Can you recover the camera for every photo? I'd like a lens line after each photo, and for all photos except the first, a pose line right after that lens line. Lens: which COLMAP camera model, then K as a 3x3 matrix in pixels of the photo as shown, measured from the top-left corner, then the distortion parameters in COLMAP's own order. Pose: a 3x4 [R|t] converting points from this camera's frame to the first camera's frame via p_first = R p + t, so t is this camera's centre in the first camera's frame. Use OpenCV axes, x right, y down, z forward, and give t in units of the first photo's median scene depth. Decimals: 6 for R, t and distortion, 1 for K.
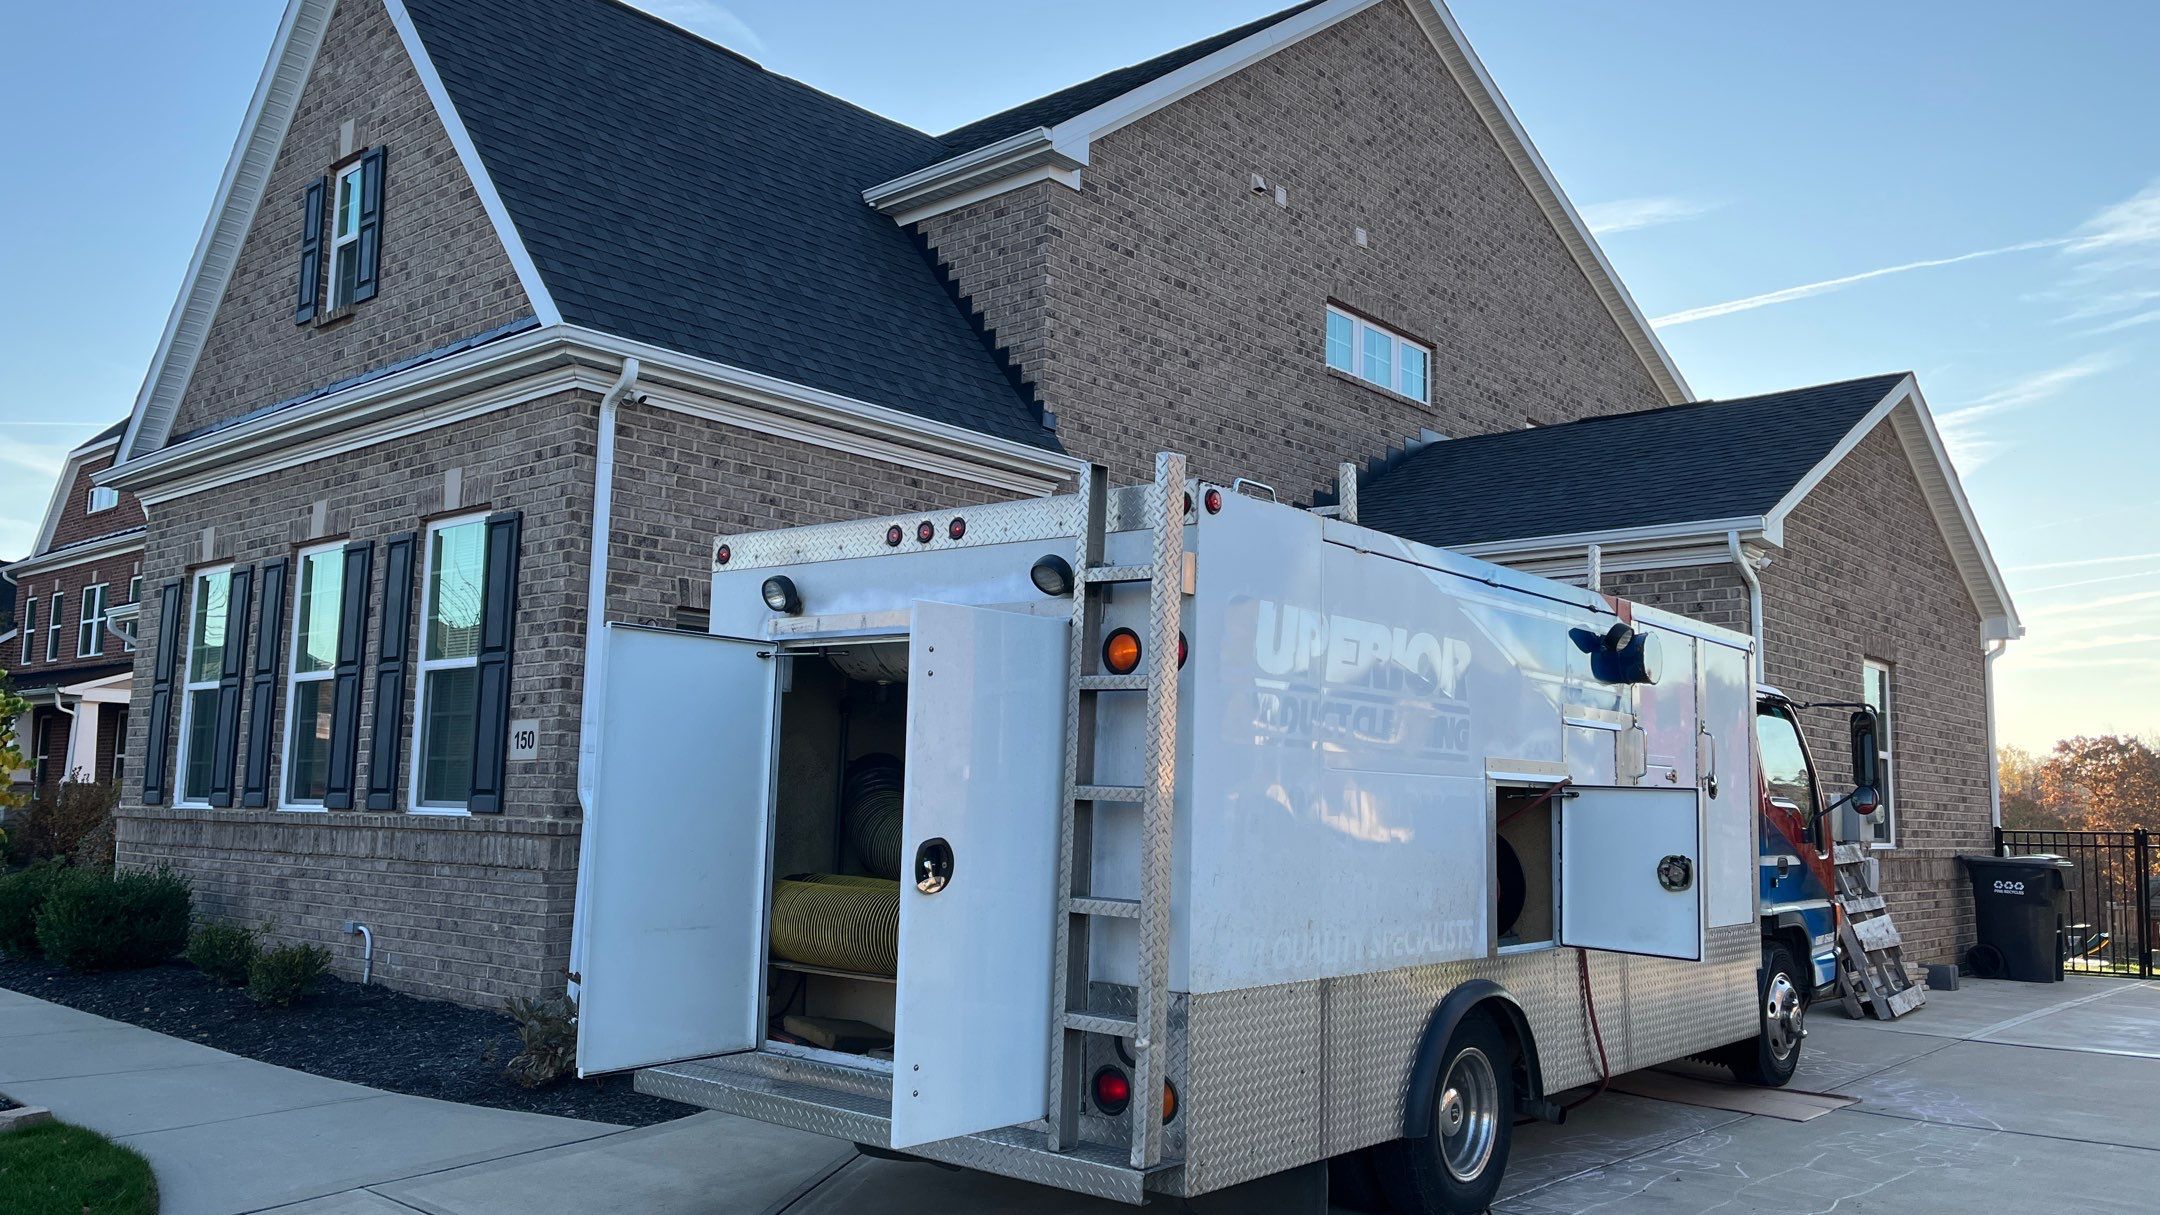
lens RADIAL K [[1598.5, 0, 1081.7], [0, 1598.5, 608.5], [0, 0, 1]] dist [0.000719, 0.000040]
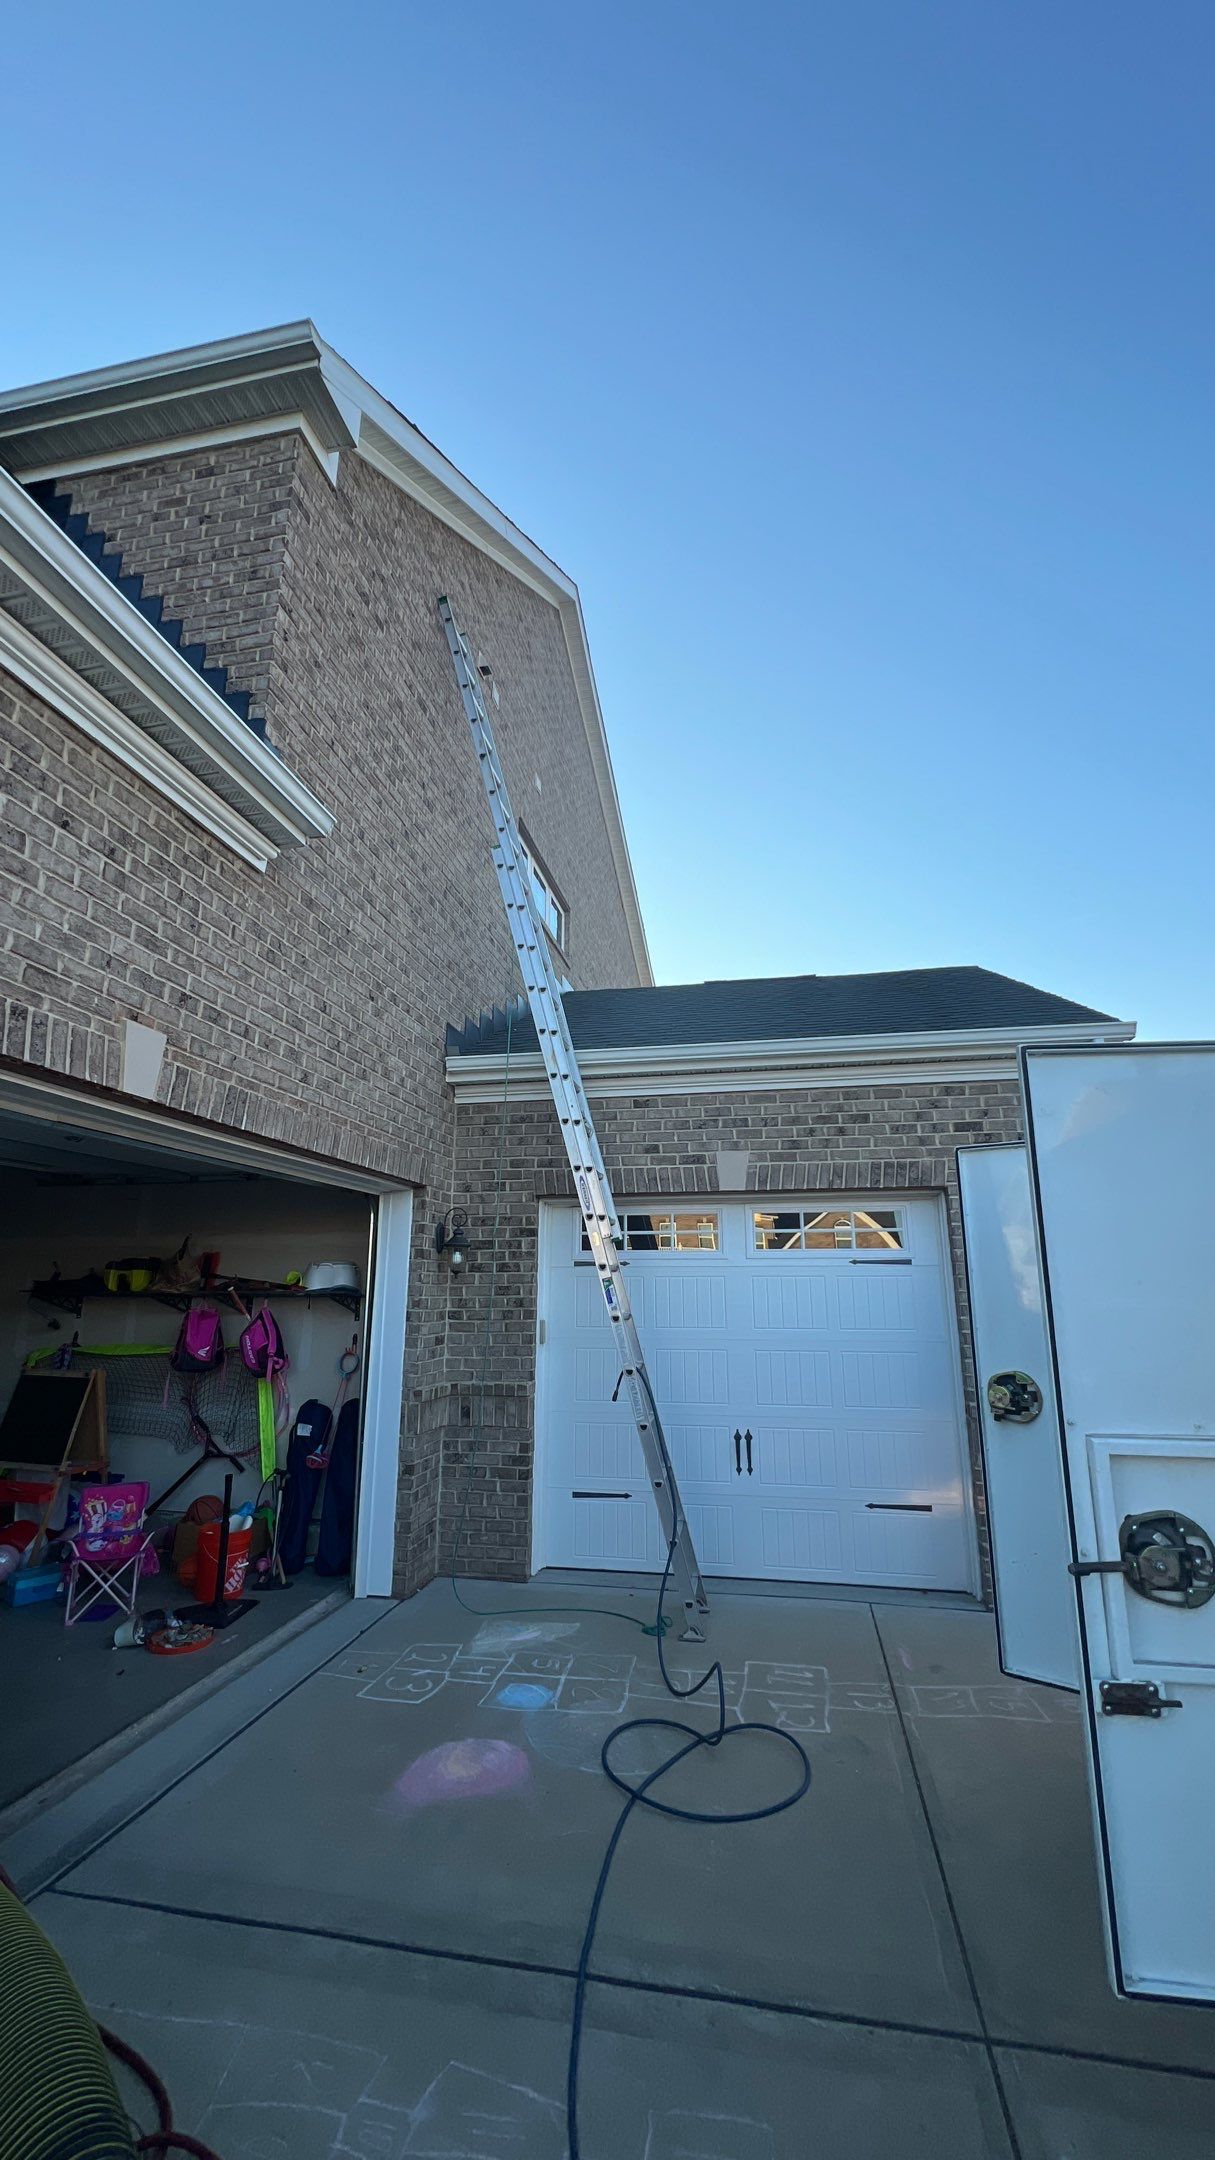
lens RADIAL K [[871.0, 0, 610.0], [0, 871.0, 1078.3], [0, 0, 1]] dist [-0.000785, -0.000038]
pose [[0.866213, 0.106987, 0.488086, -0.055873], [-0.046060, 0.989746, -0.135206, 0.046036], [-0.497547, 0.094636, 0.862259, 0.626449]]
